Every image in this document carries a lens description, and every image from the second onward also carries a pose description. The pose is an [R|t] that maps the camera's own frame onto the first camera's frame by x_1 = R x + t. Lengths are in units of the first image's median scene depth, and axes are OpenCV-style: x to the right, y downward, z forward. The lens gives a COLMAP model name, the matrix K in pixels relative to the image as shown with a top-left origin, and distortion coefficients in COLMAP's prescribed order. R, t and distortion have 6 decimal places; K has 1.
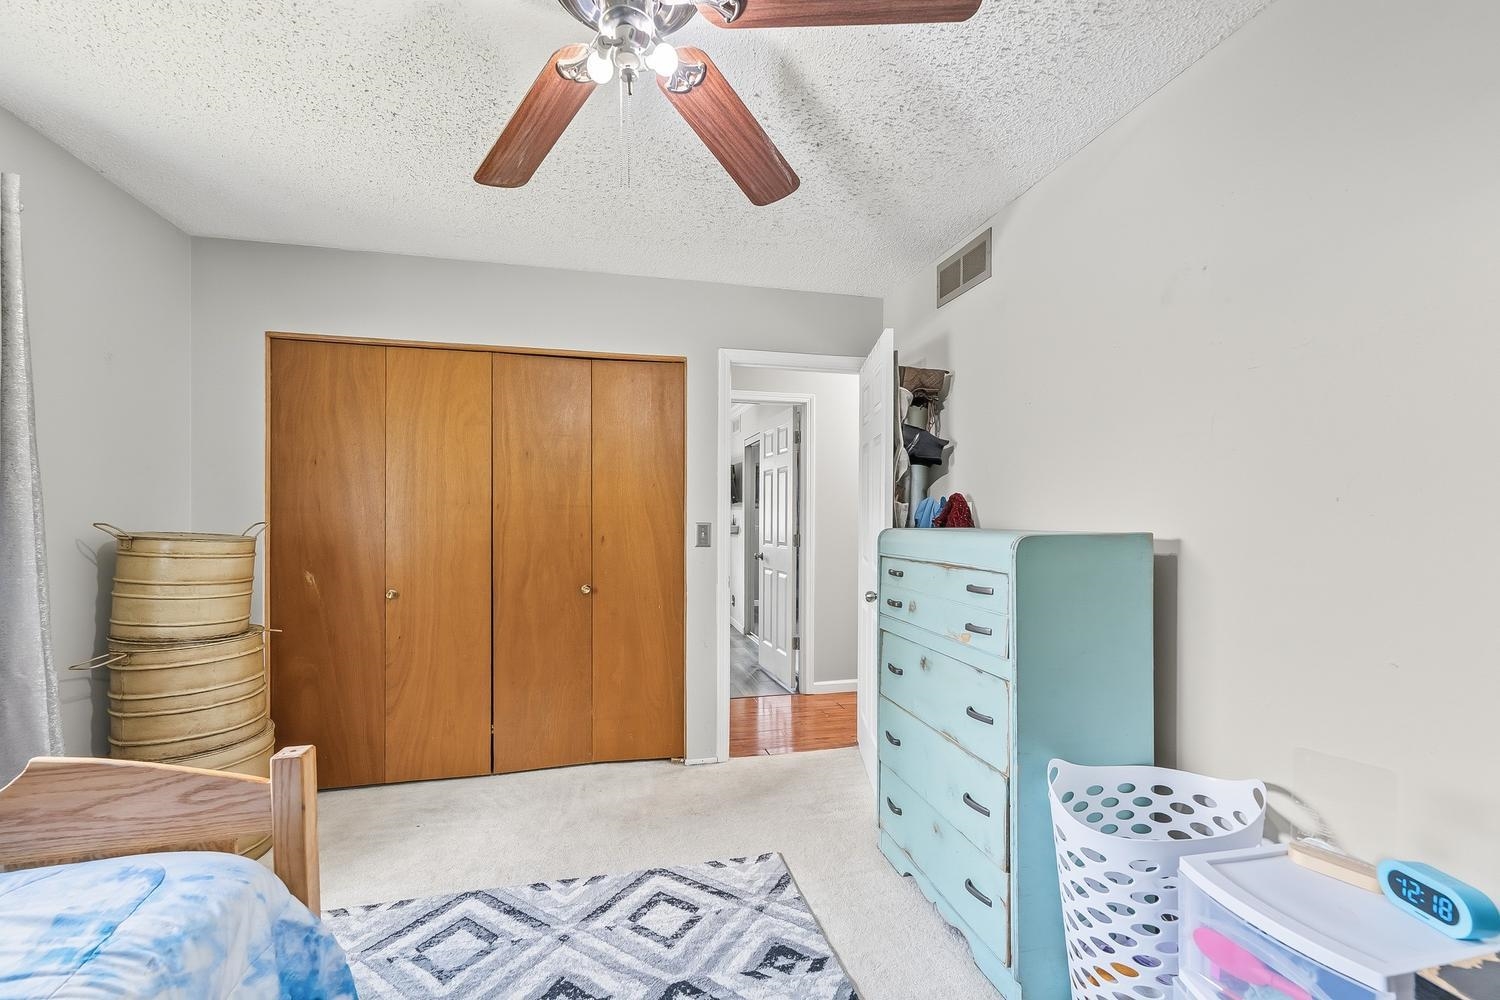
lens RADIAL K [[604.1, 0, 744.7], [0, 604.1, 515.6], [0, 0, 1]] dist [-0.001105, -0.000086]
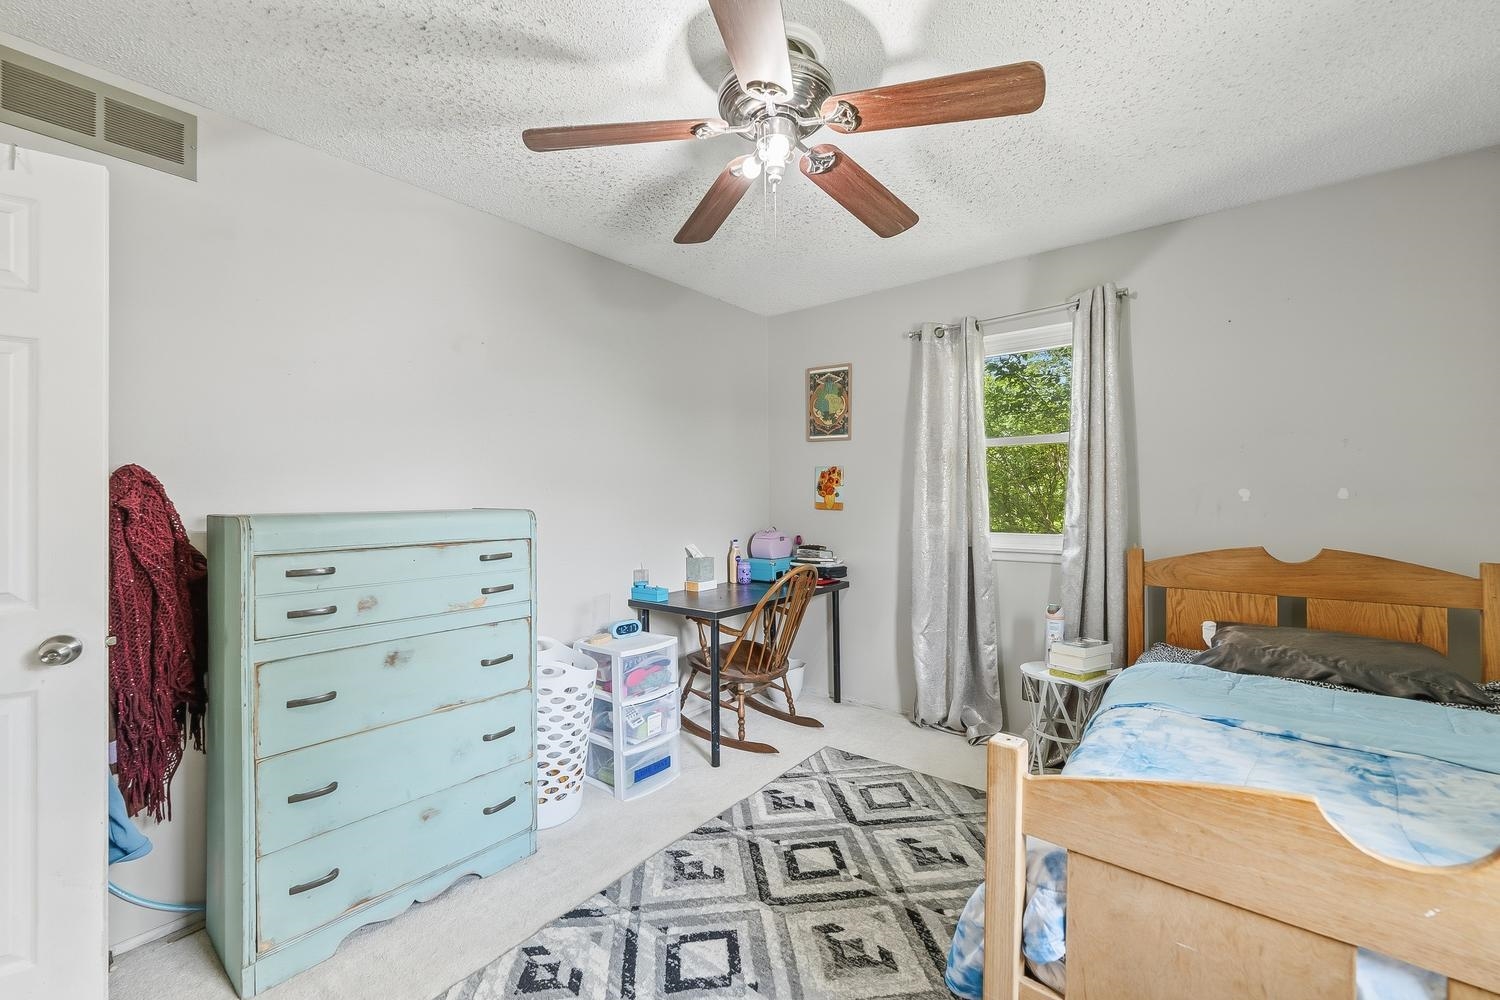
lens RADIAL K [[604.1, 0, 748.3], [0, 604.1, 496.1], [0, 0, 1]] dist [-0.001105, -0.000086]
pose [[-0.609250, 0.006240, 0.792953, -0.841407], [0.010254, 0.999947, 0.000010, 0.005978], [-0.792912, 0.008137, -0.609282, 1.269268]]
